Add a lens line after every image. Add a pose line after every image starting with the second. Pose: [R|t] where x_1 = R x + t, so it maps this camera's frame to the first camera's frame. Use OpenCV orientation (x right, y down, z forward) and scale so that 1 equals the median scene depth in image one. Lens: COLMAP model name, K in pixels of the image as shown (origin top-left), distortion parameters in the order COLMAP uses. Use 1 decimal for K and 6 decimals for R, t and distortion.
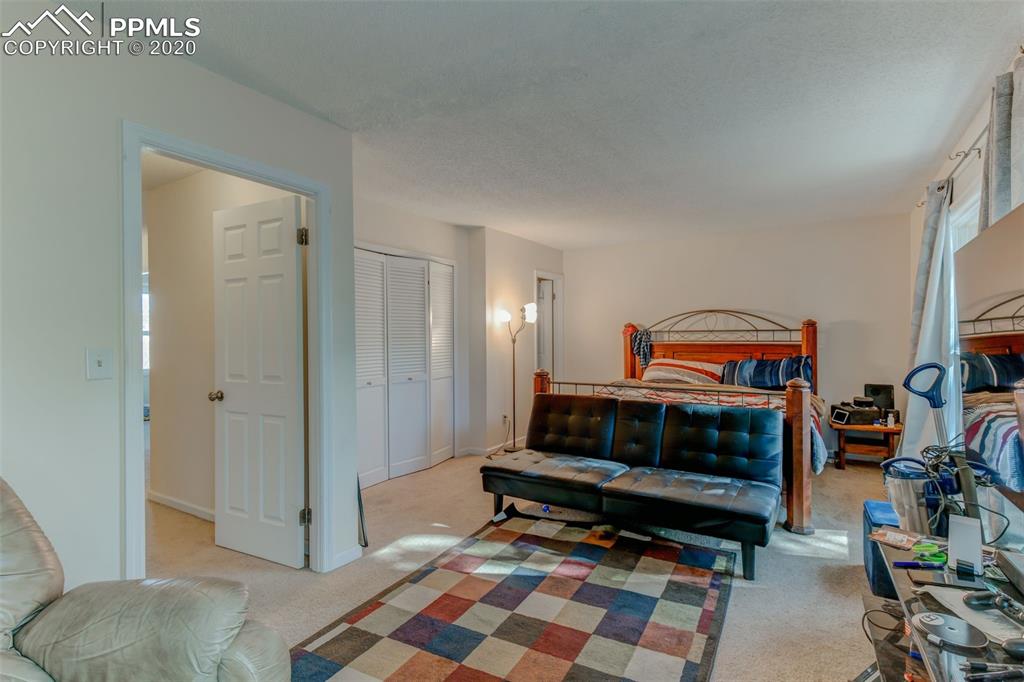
lens RADIAL K [[458.4, 0, 516.1], [0, 458.4, 344.1], [0, 0, 1]] dist [0.015996, -0.001001]
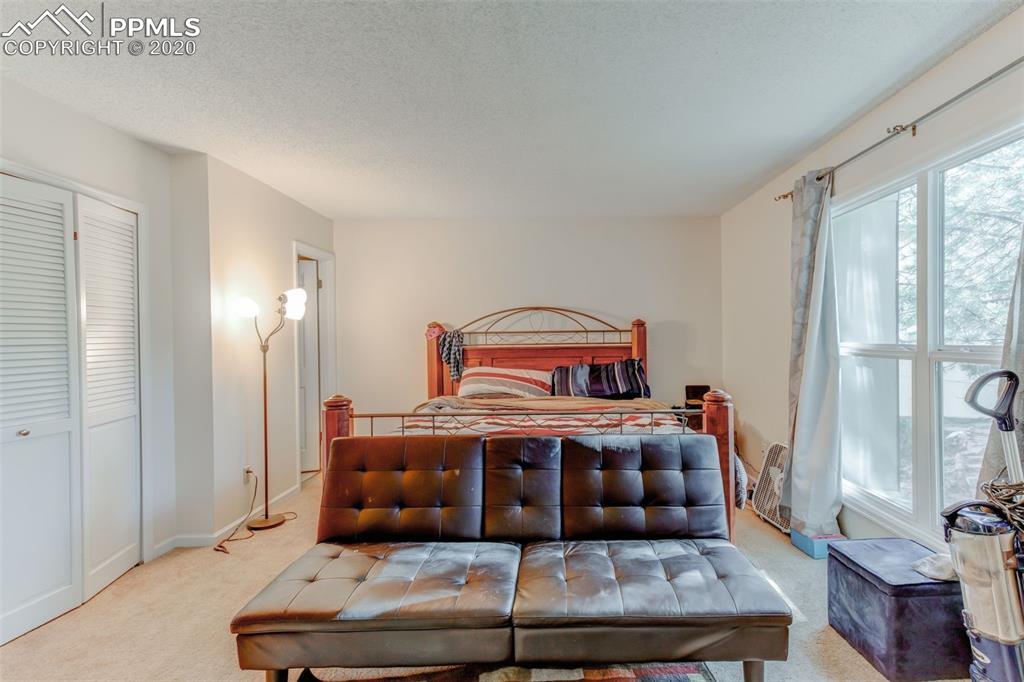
lens RADIAL K [[475.5, 0, 532.0], [0, 475.5, 341.1], [0, 0, 1]] dist [0.013522, -0.000300]
pose [[0.841569, -0.010978, 0.540038, -0.054341], [0.018622, 0.999789, -0.008697, -0.004820], [-0.539829, 0.017376, 0.841596, 0.281024]]
